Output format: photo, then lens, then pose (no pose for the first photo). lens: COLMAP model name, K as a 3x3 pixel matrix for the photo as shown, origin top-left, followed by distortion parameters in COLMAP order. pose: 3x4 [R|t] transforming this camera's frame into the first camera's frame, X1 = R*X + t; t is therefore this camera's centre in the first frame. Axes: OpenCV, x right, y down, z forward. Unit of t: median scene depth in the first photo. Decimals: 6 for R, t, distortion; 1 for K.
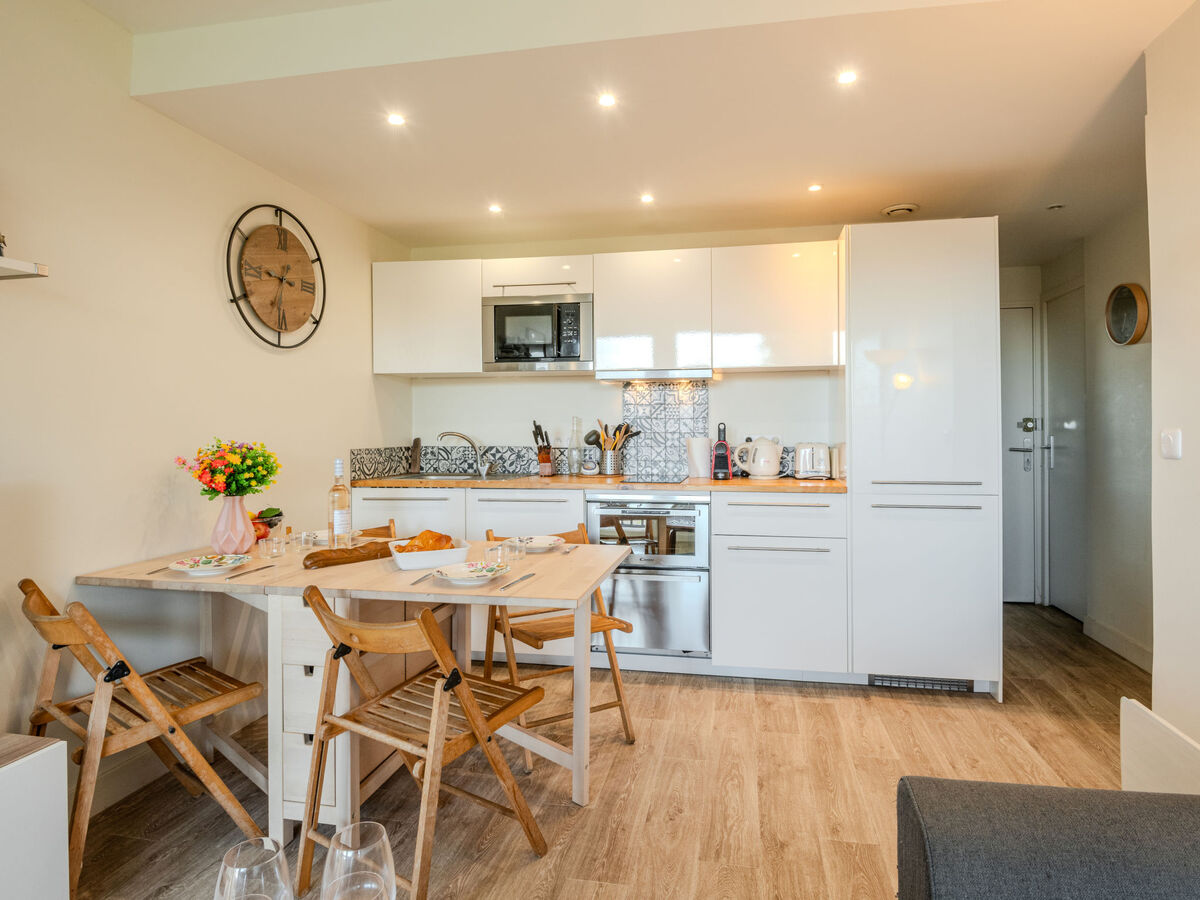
lens RADIAL K [[655.8, 0, 624.4], [0, 655.8, 429.7], [0, 0, 1]] dist [-0.000529, -0.000734]
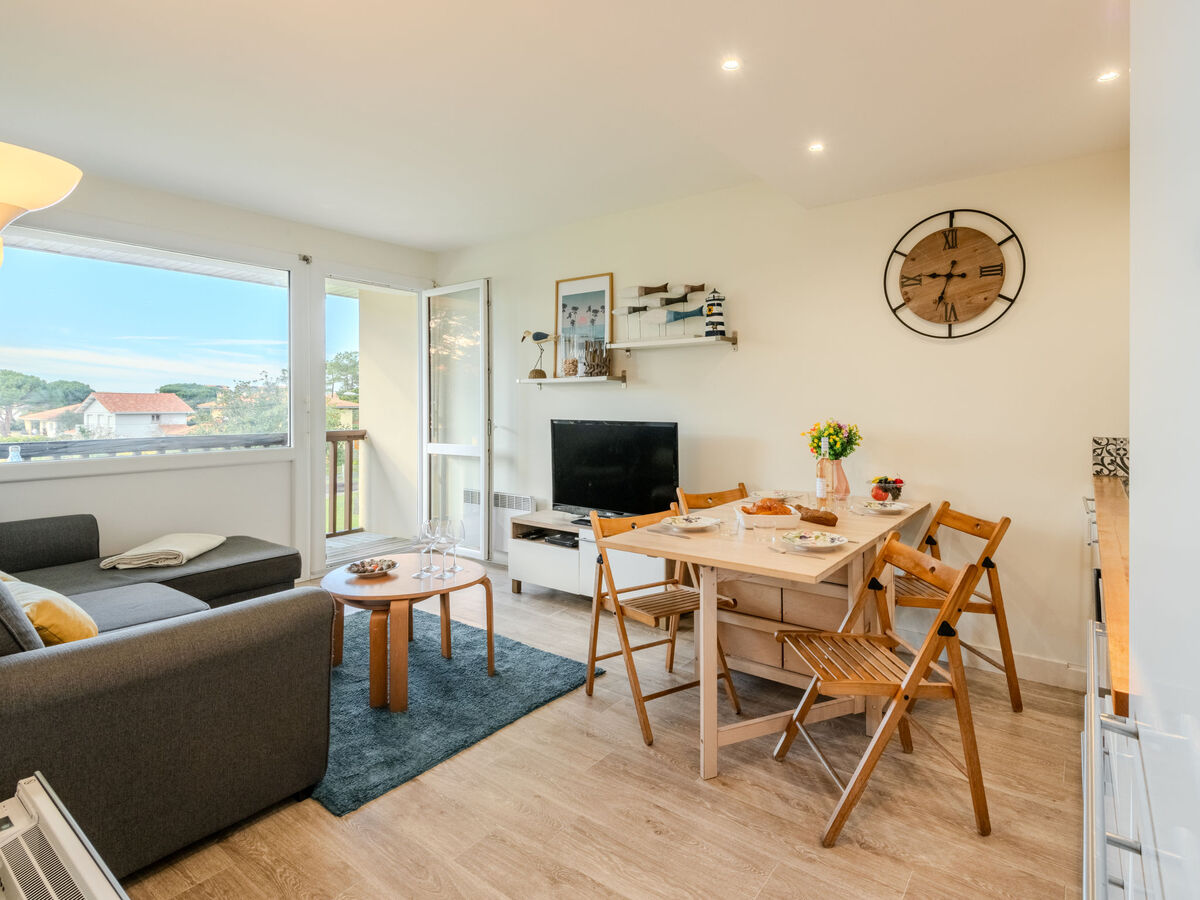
lens RADIAL K [[629.9, 0, 657.6], [0, 629.9, 408.3], [0, 0, 1]] dist [0.047230, -0.035292]
pose [[-0.410363, 0.012701, -0.911834, 0.523673], [0.003982, 0.999918, 0.012136, -0.017800], [0.911913, 0.001349, -0.410380, 0.794214]]
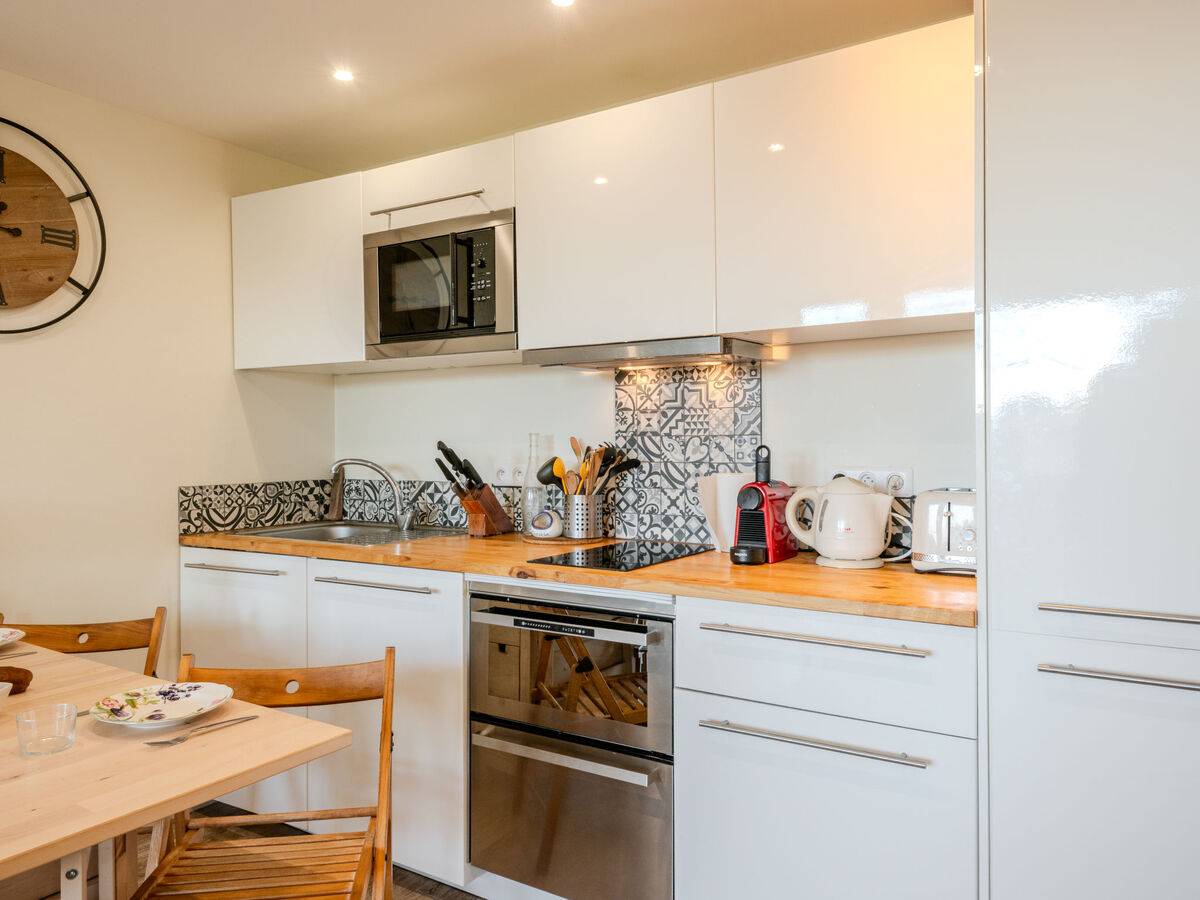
lens RADIAL K [[827.6, 0, 600.0], [0, 827.6, 450.0], [0, 0, 1]] dist [-0.002704, -0.006916]
pose [[0.928150, 0.001729, -0.372203, 0.263980], [0.002807, 0.999928, 0.011643, -0.014372], [0.372196, -0.011851, 0.928078, 0.378005]]
